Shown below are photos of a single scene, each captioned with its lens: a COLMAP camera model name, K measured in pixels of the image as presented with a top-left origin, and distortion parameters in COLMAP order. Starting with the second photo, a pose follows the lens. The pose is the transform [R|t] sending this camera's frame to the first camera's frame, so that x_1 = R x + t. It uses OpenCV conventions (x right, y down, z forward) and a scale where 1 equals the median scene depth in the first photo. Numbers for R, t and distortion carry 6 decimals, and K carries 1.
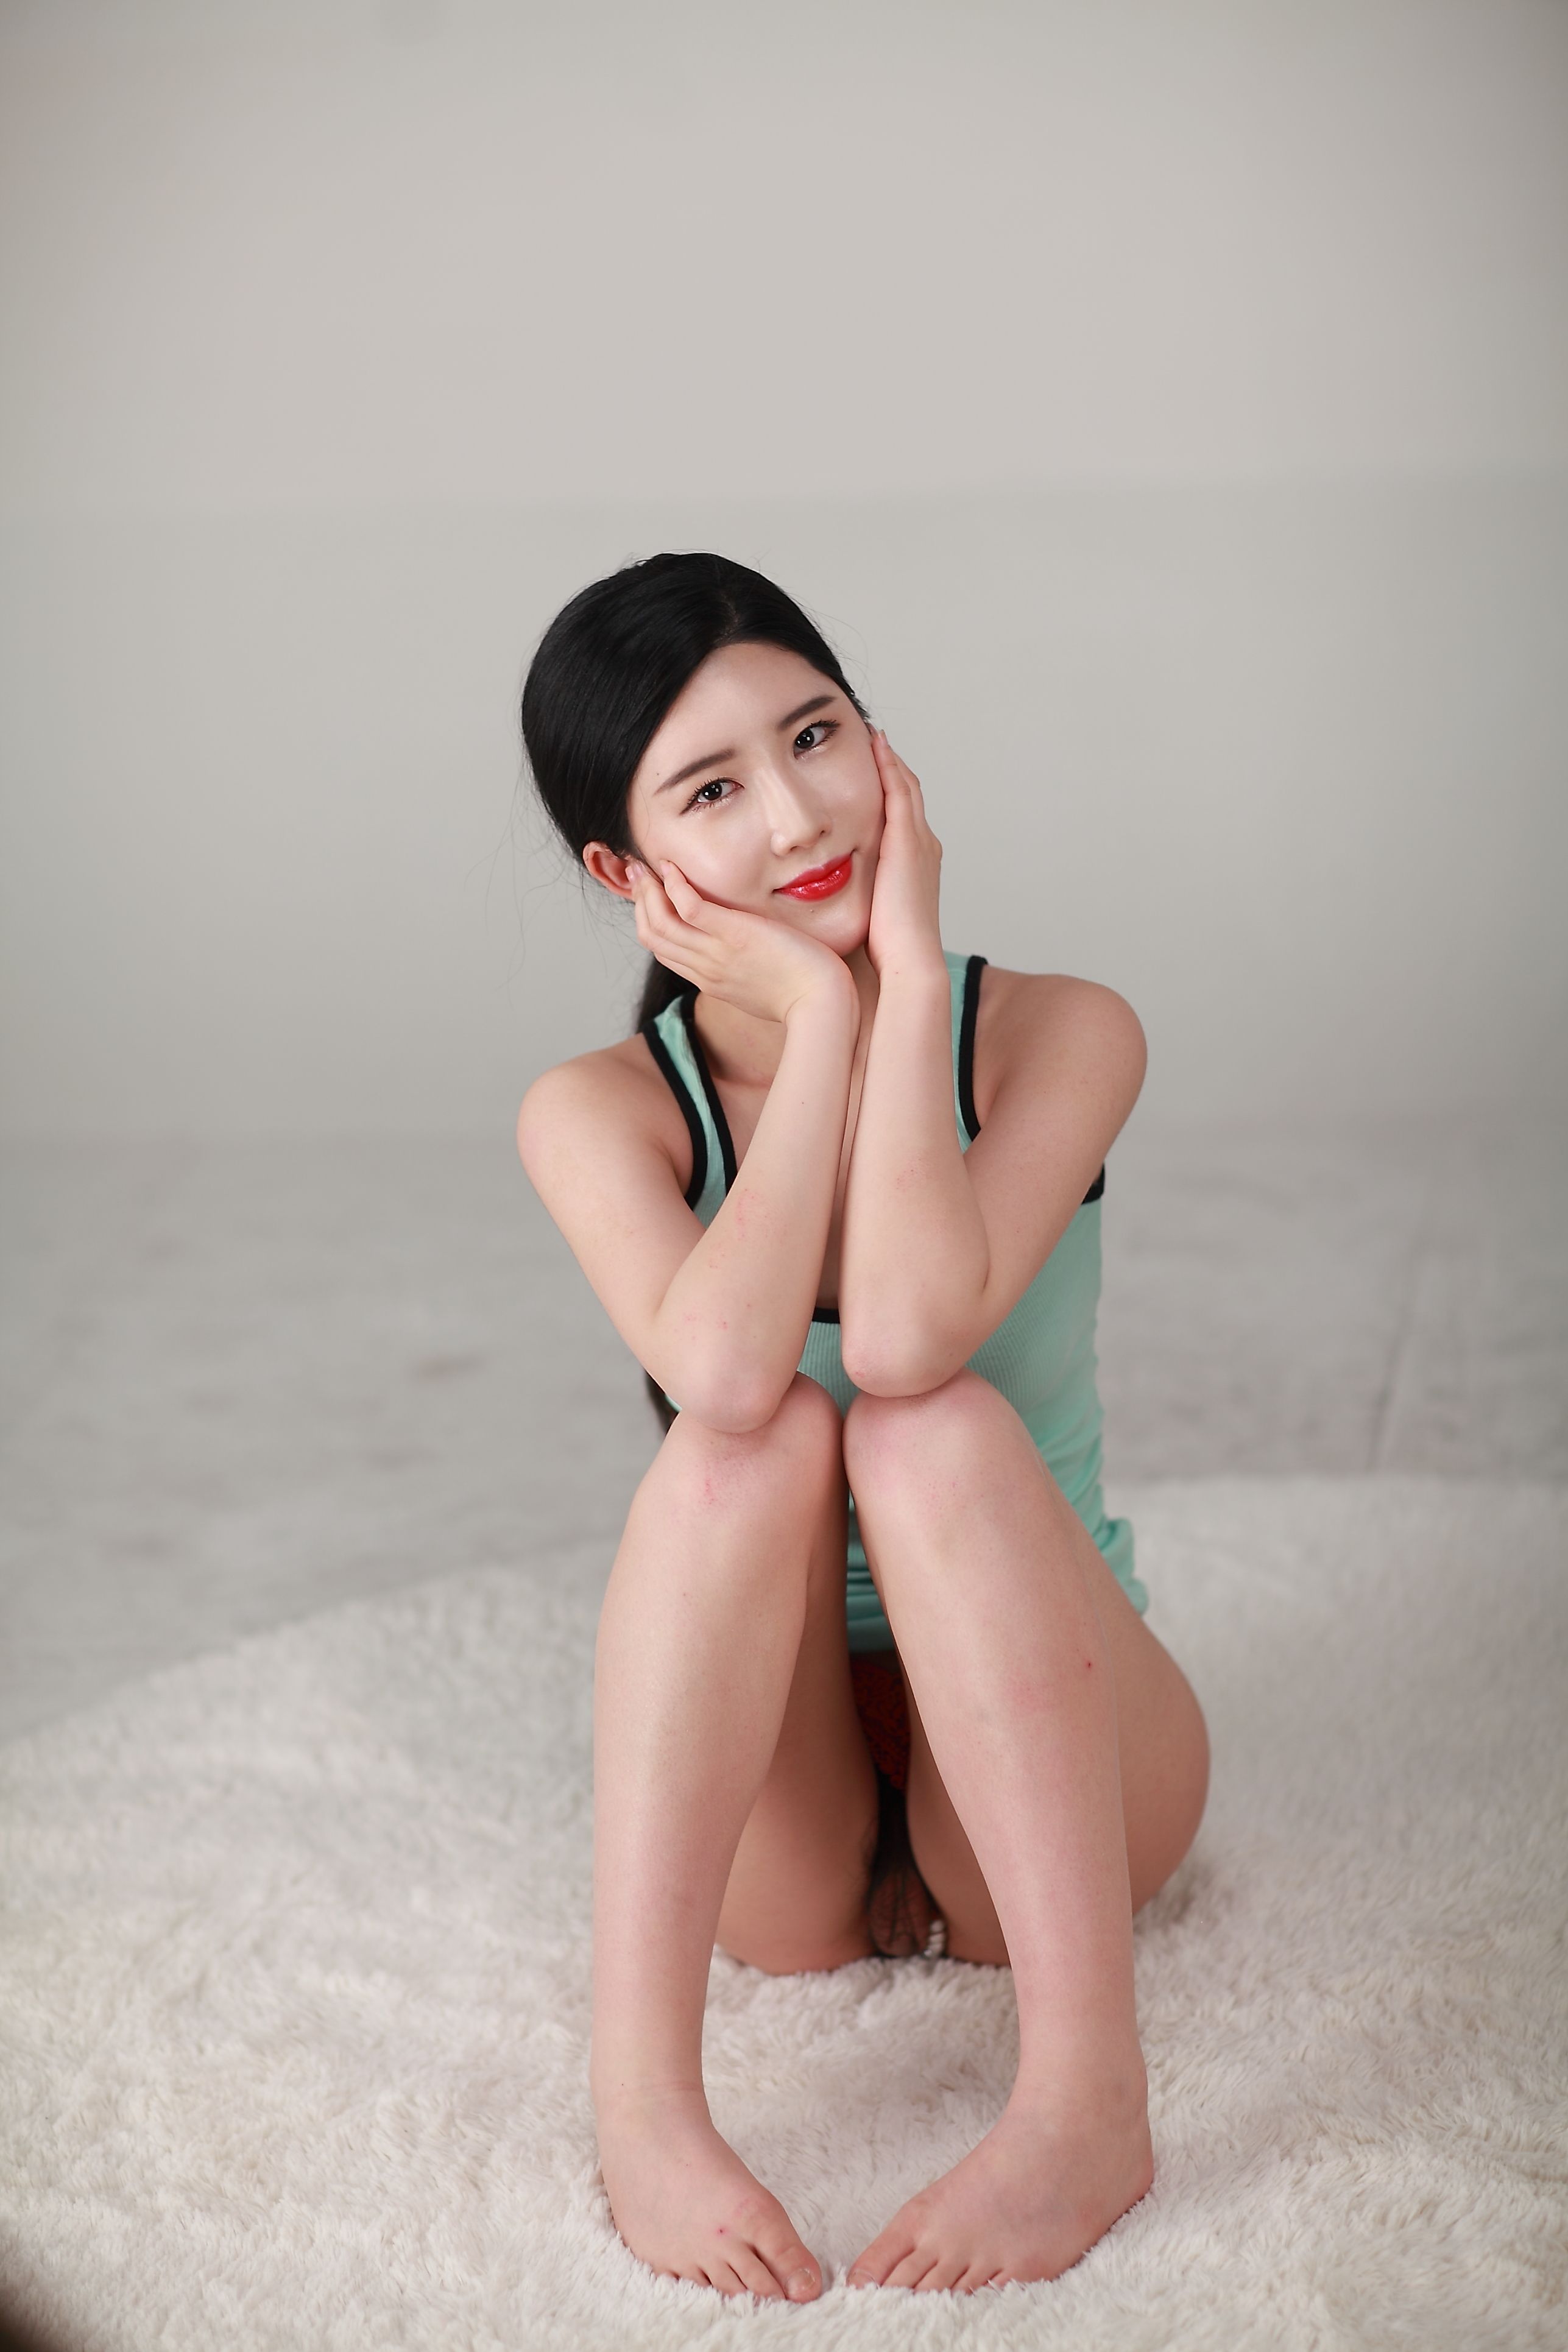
lens RADIAL K [[5869.9, 0, 692.0], [0, 5869.9, 1179.1], [0, 0, 1]] dist [-0.216433, 0.000000]
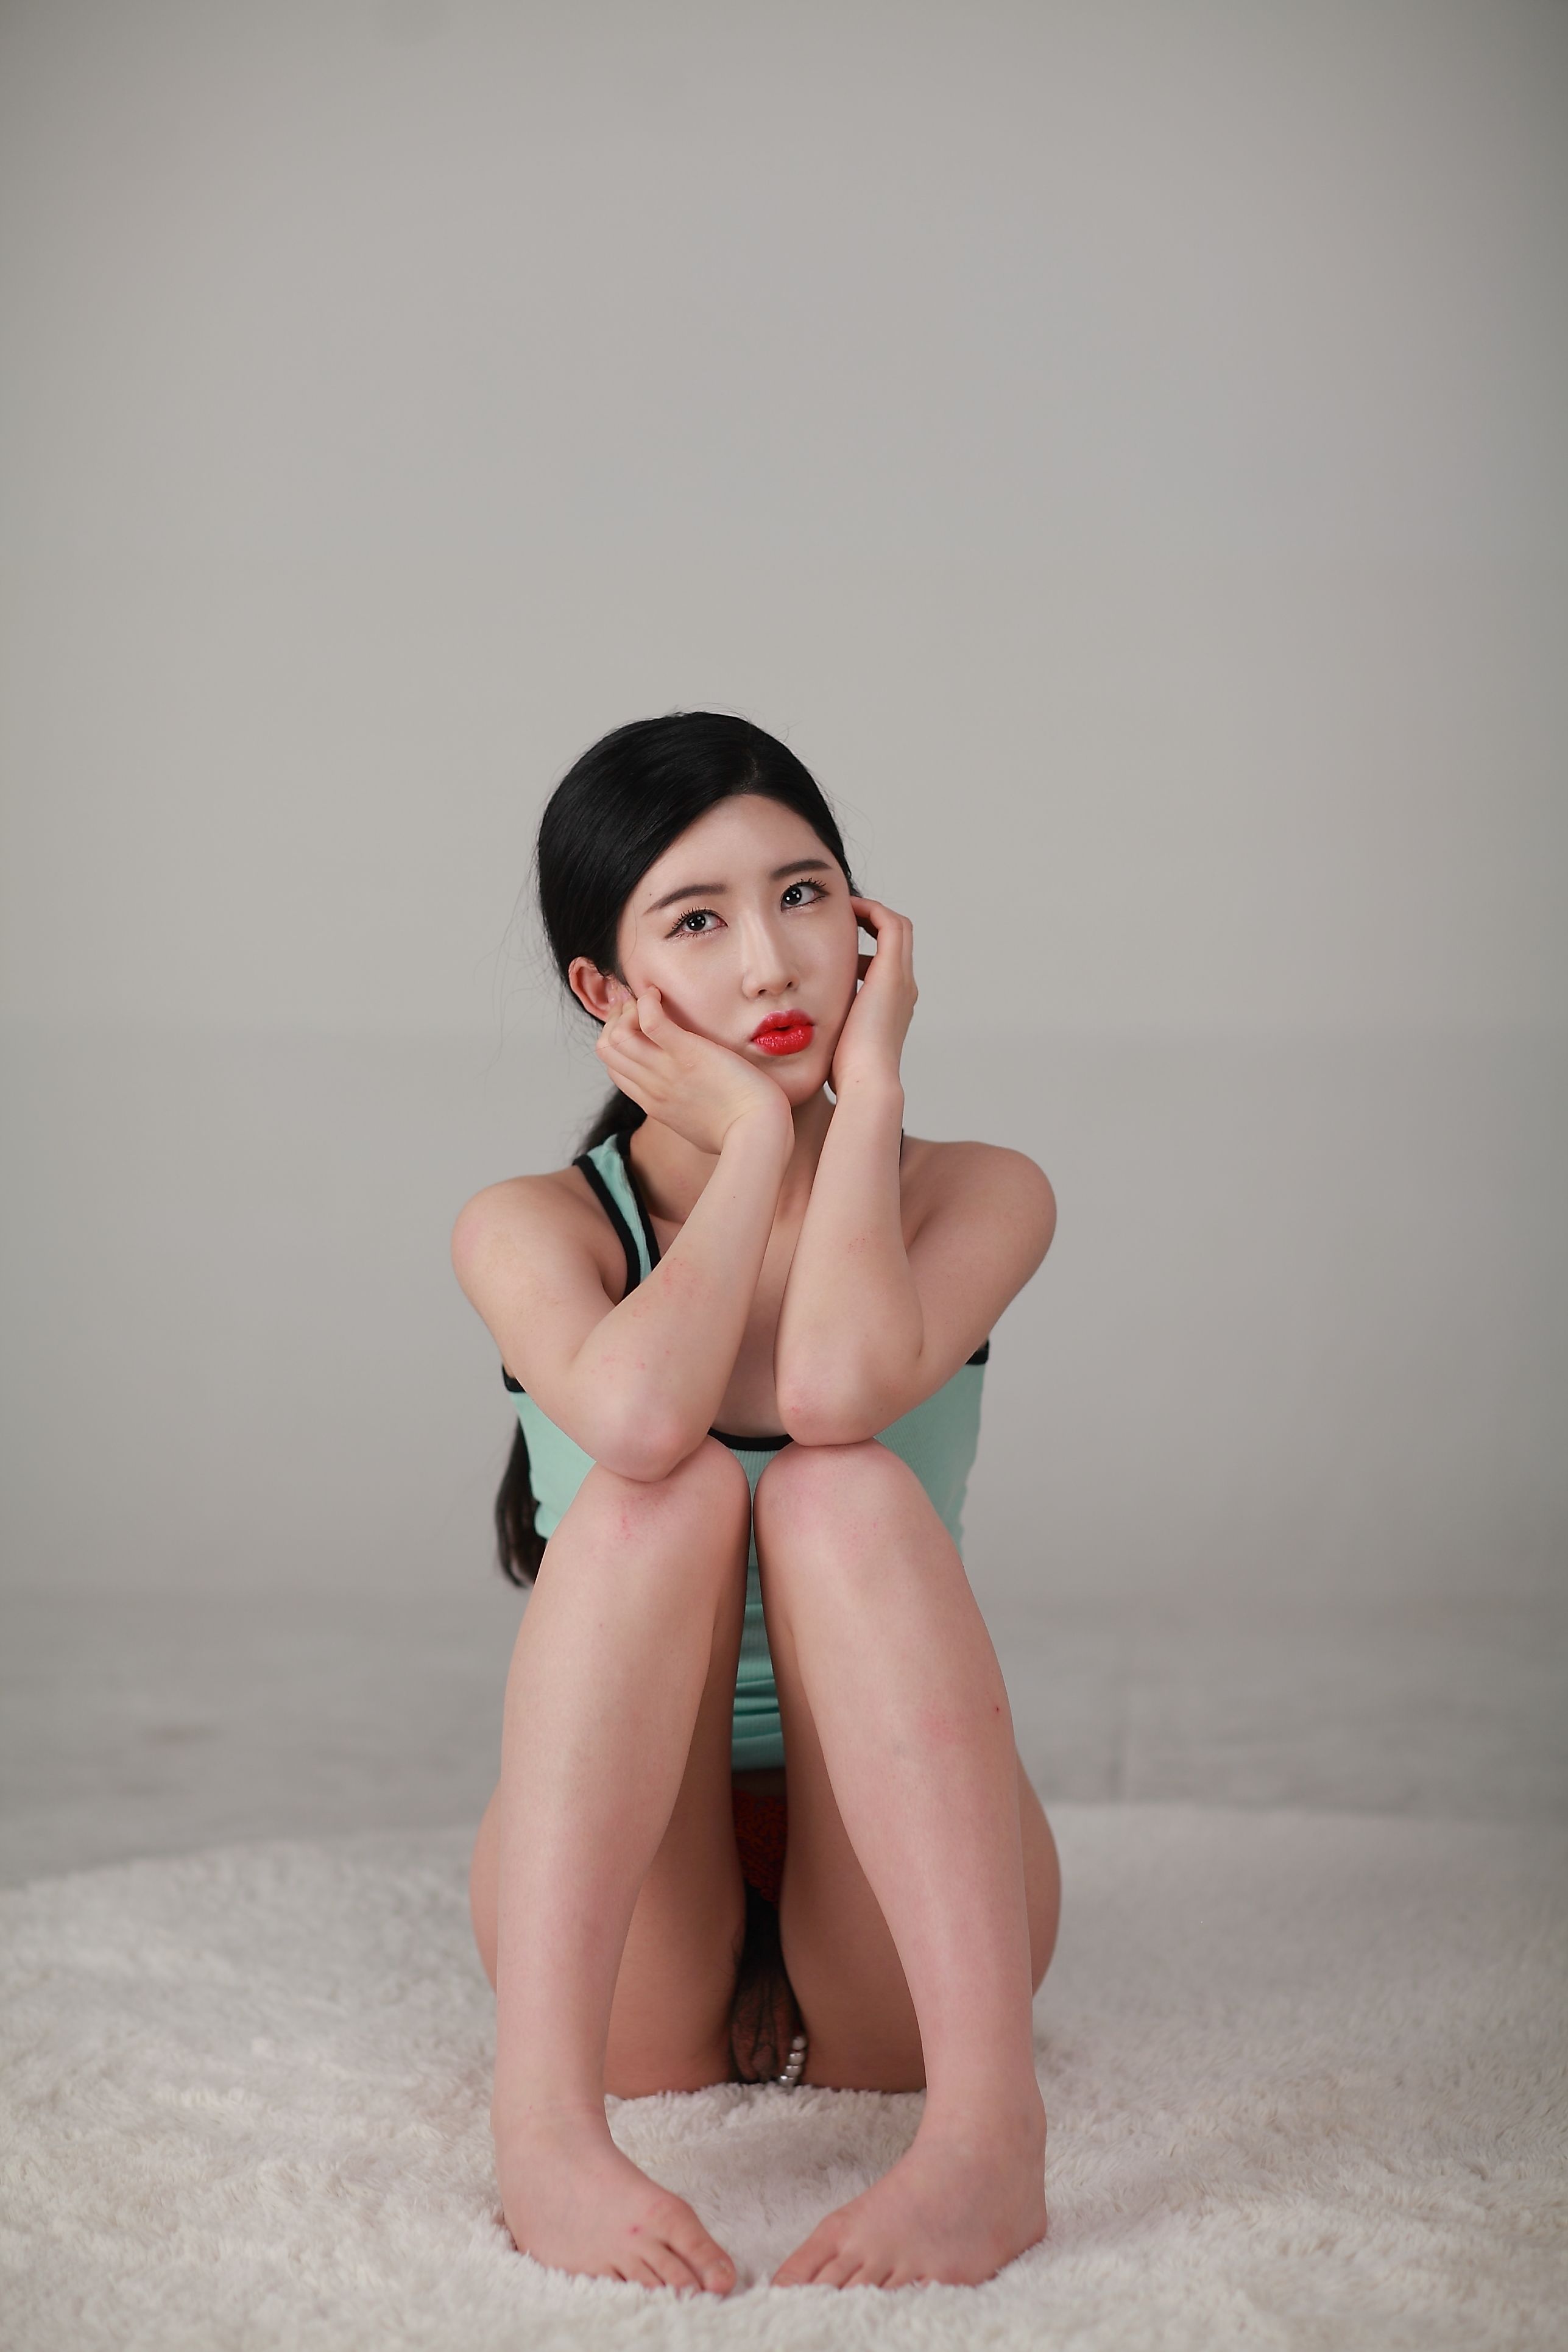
lens RADIAL K [[5869.9, 0, 846.5], [0, 5869.9, 1123.2], [0, 0, 1]] dist [-0.216433, 0.000000]
pose [[0.988104, 0.059498, 0.141813, -0.105719], [-0.028211, 0.976607, -0.213173, 0.191668], [-0.151179, 0.206636, 0.966668, -0.014145]]
